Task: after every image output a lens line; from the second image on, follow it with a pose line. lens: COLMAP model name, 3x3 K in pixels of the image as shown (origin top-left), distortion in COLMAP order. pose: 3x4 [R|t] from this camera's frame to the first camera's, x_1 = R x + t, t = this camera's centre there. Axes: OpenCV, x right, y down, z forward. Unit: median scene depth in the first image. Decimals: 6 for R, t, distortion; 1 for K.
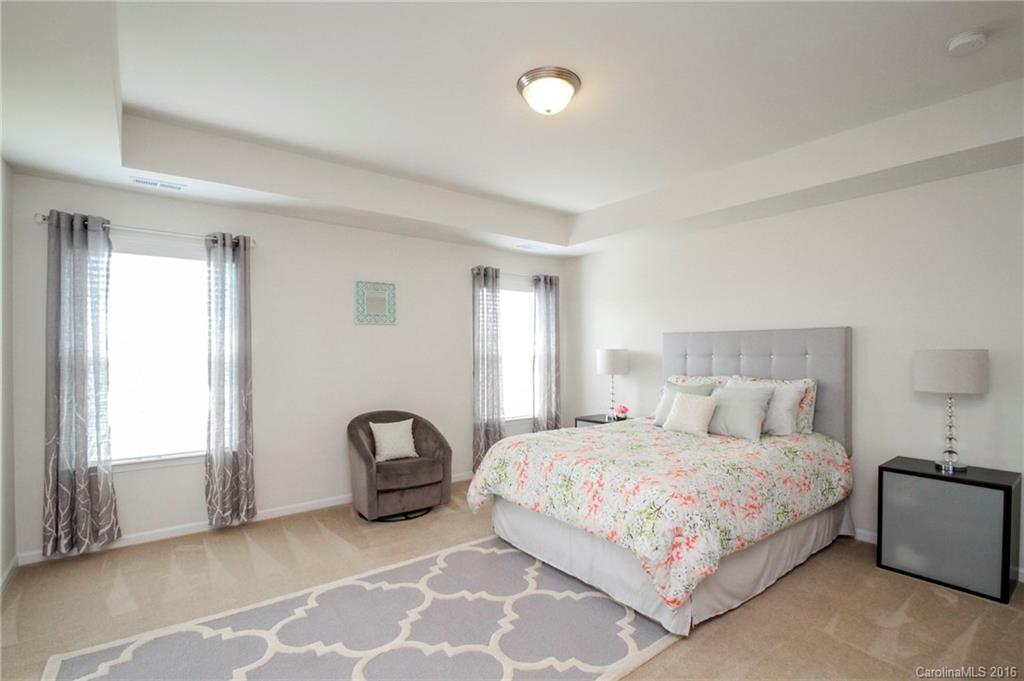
lens RADIAL K [[480.2, 0, 514.3], [0, 480.2, 348.0], [0, 0, 1]] dist [-0.008003, -0.000797]
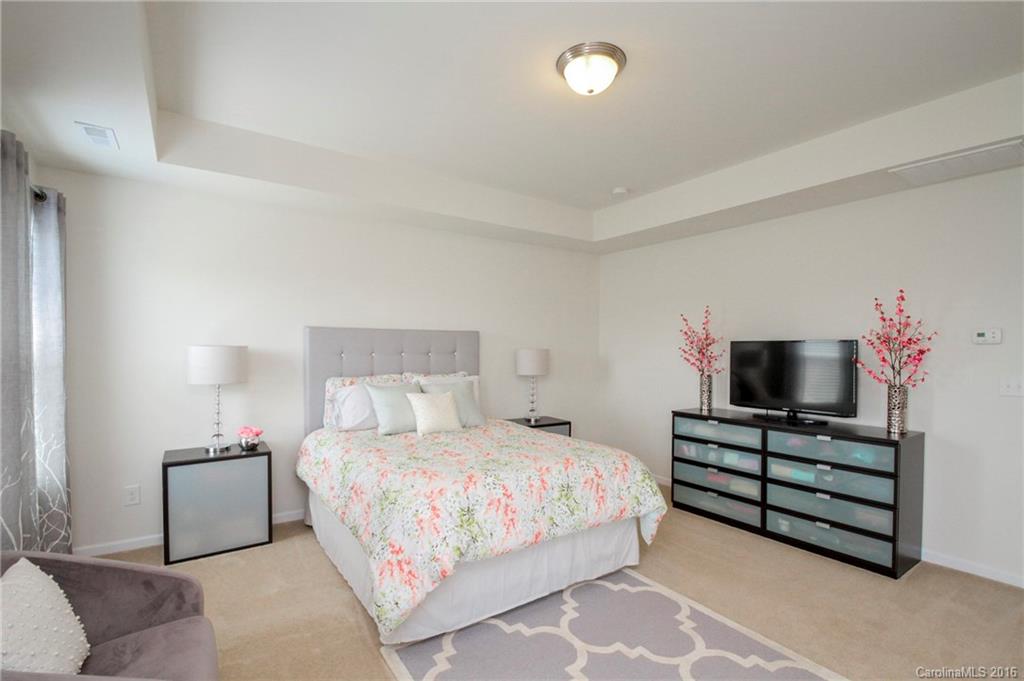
lens RADIAL K [[480.2, 0, 515.0], [0, 480.2, 348.0], [0, 0, 1]] dist [-0.008003, -0.000797]
pose [[0.036197, 0.002591, 0.999341, -0.760190], [-0.016470, 0.999862, -0.001996, 0.003567], [-0.999209, -0.016387, 0.036235, 0.979722]]
